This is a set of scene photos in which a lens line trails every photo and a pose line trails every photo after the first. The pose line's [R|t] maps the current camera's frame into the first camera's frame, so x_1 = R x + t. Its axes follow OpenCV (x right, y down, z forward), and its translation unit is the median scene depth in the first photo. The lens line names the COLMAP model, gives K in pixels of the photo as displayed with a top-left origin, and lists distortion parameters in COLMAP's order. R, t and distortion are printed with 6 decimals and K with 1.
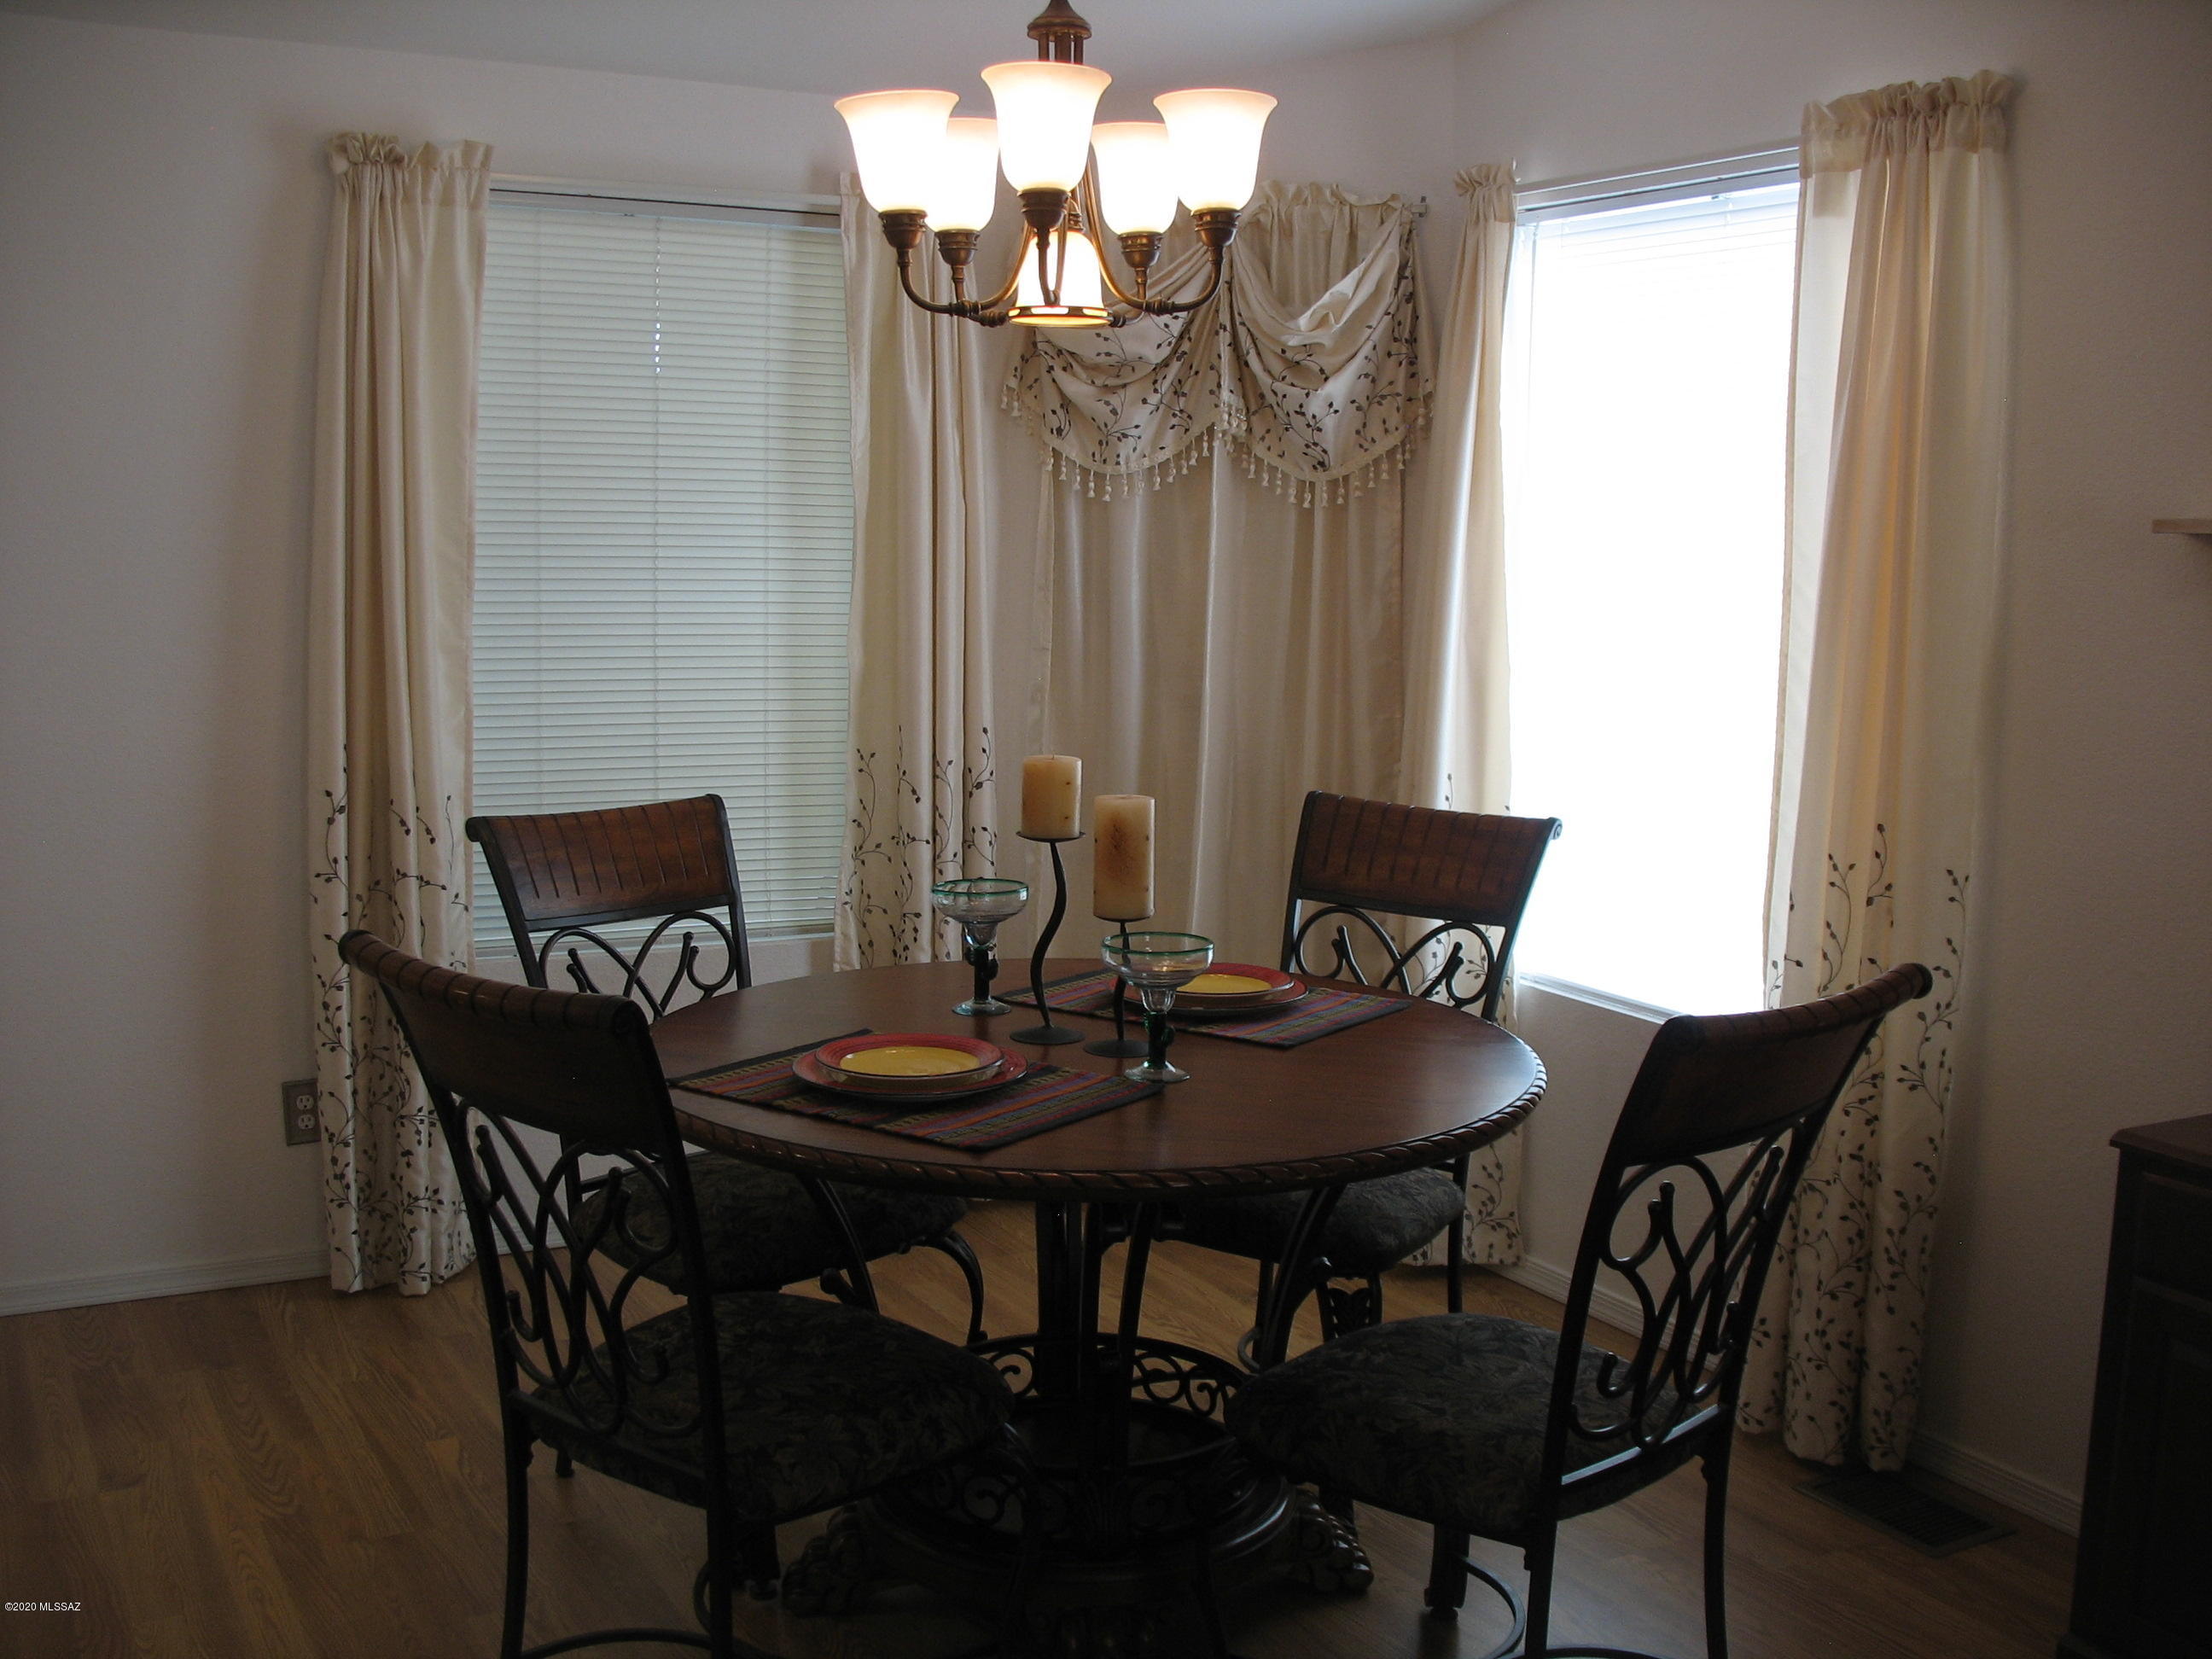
lens RADIAL K [[2290.4, 0, 1112.2], [0, 2290.4, 863.9], [0, 0, 1]] dist [-0.188071, 0.181051]
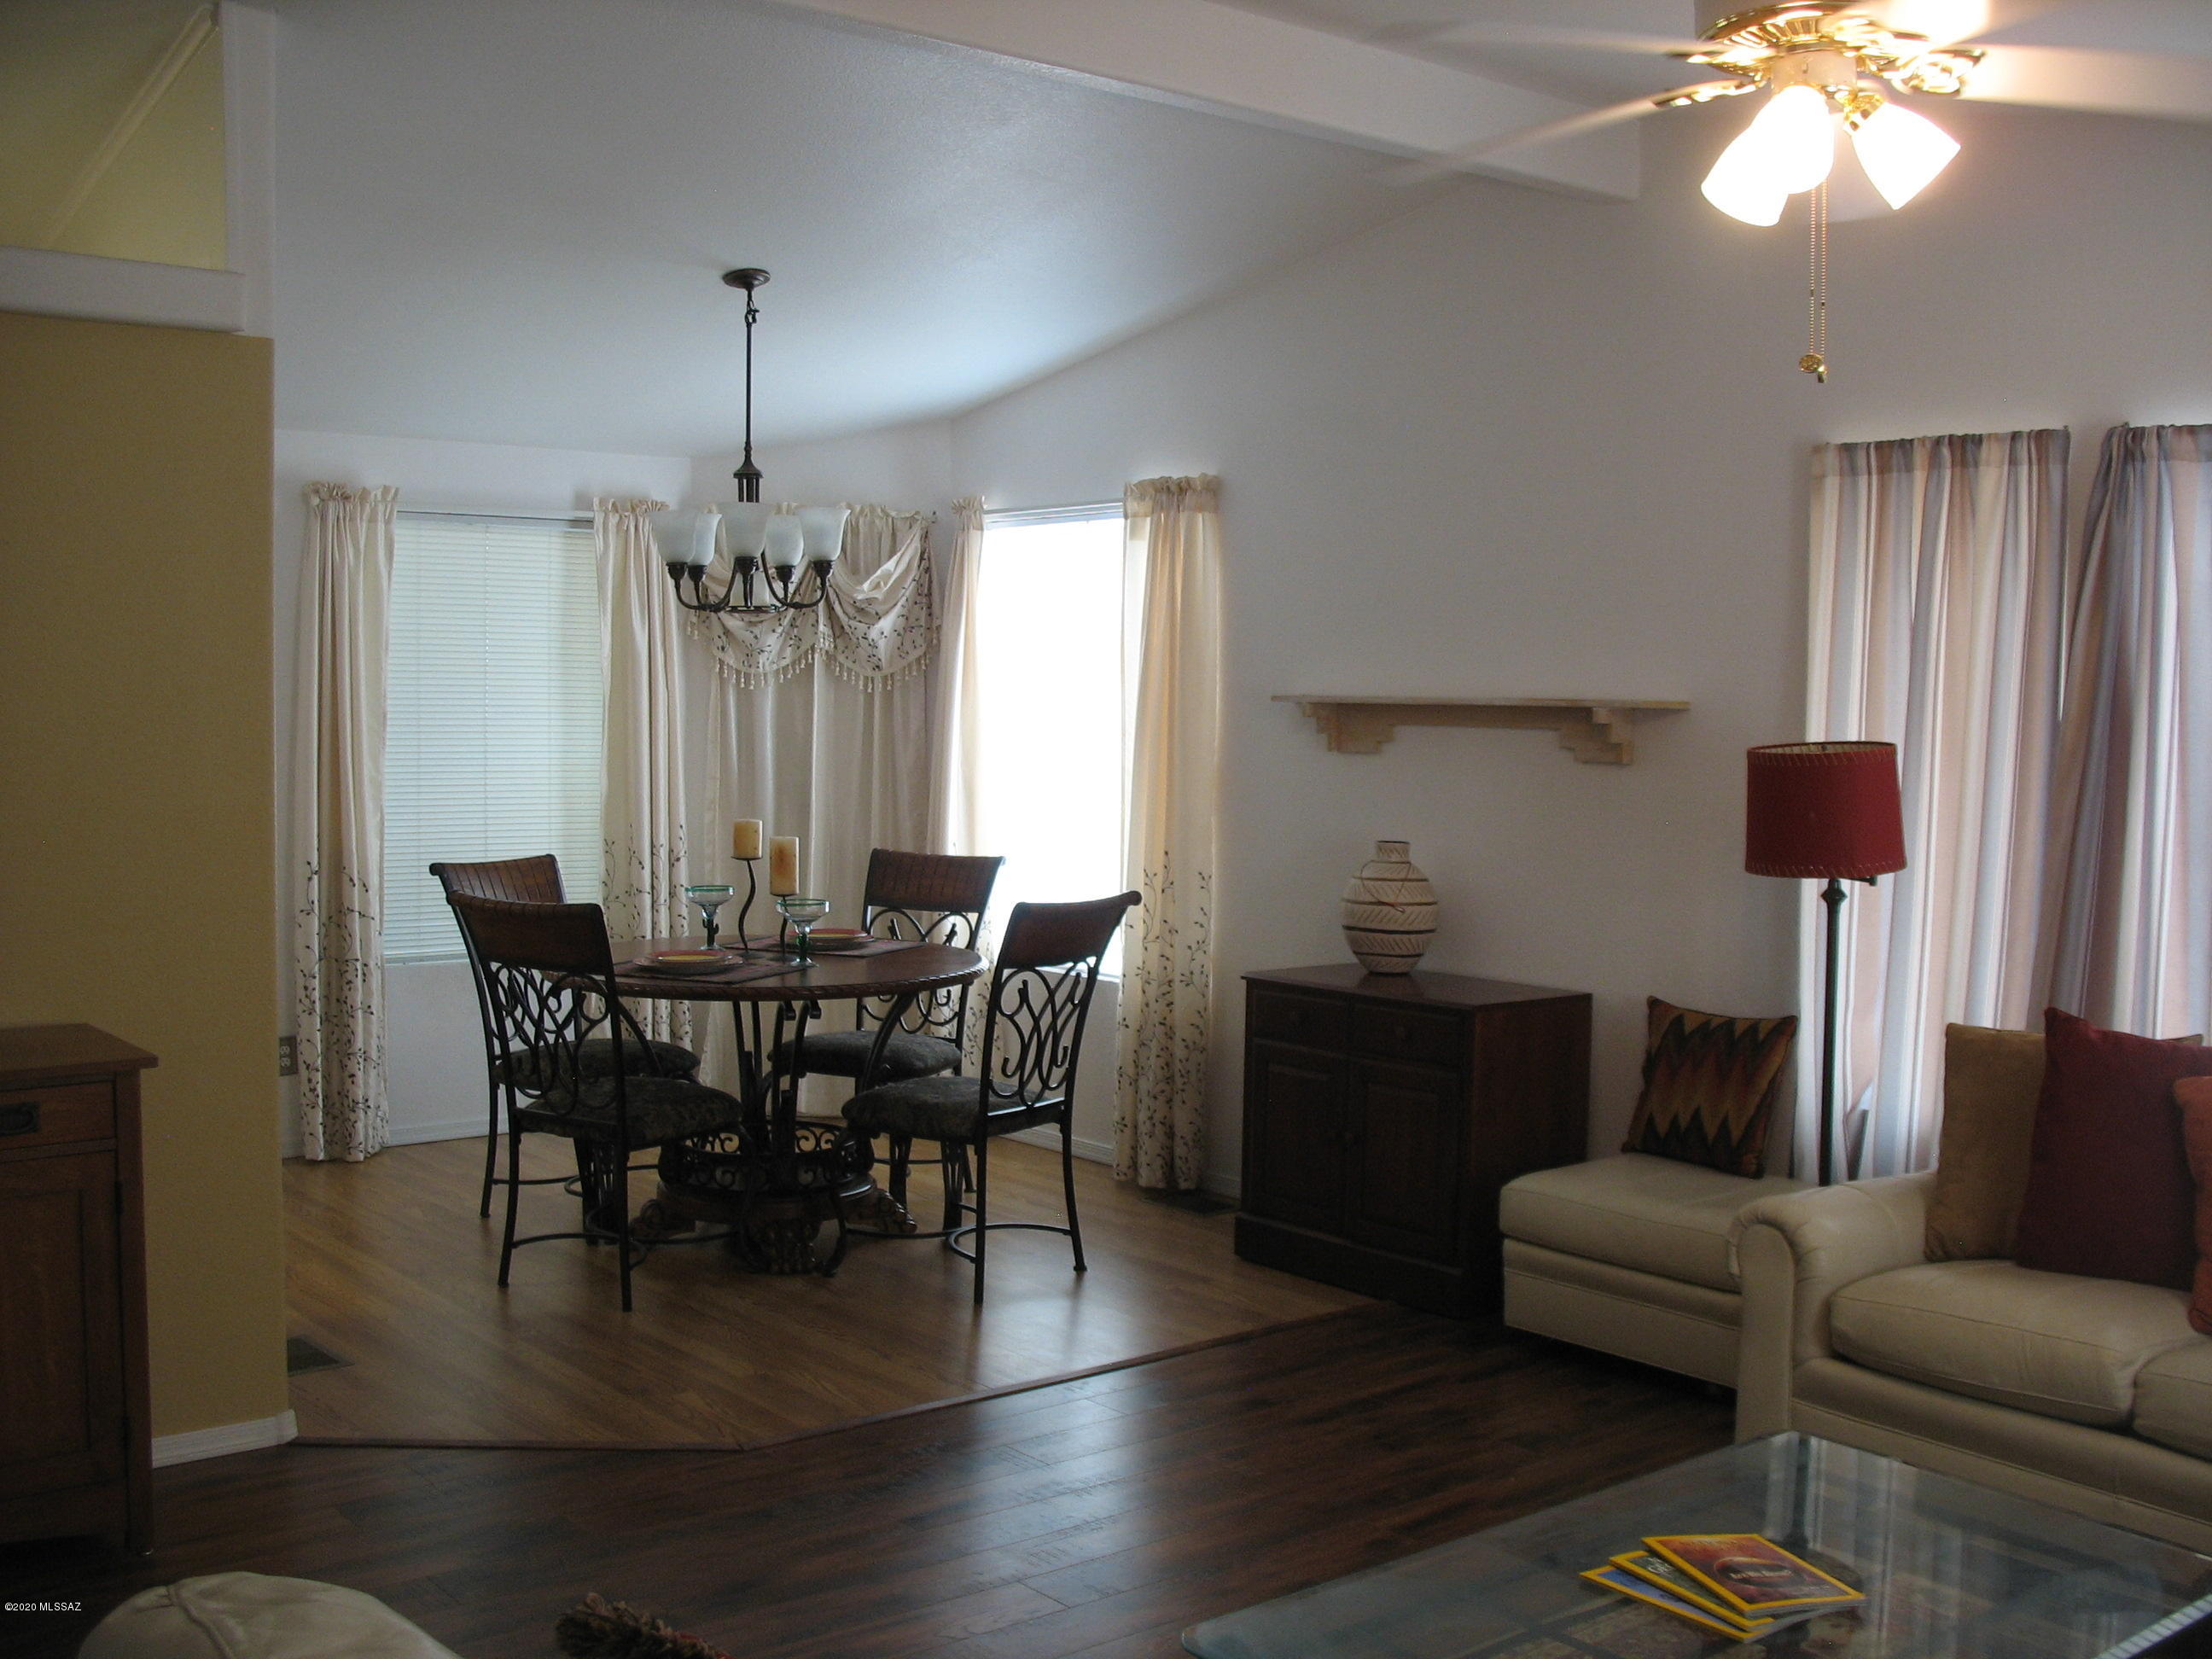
lens RADIAL K [[2290.4, 0, 1112.2], [0, 2290.4, 863.9], [0, 0, 1]] dist [-0.188071, 0.181051]
pose [[0.982780, -0.020673, 0.183618, -0.059486], [0.033458, 0.997205, -0.066807, 0.103871], [-0.181724, 0.071801, 0.980725, -0.789077]]
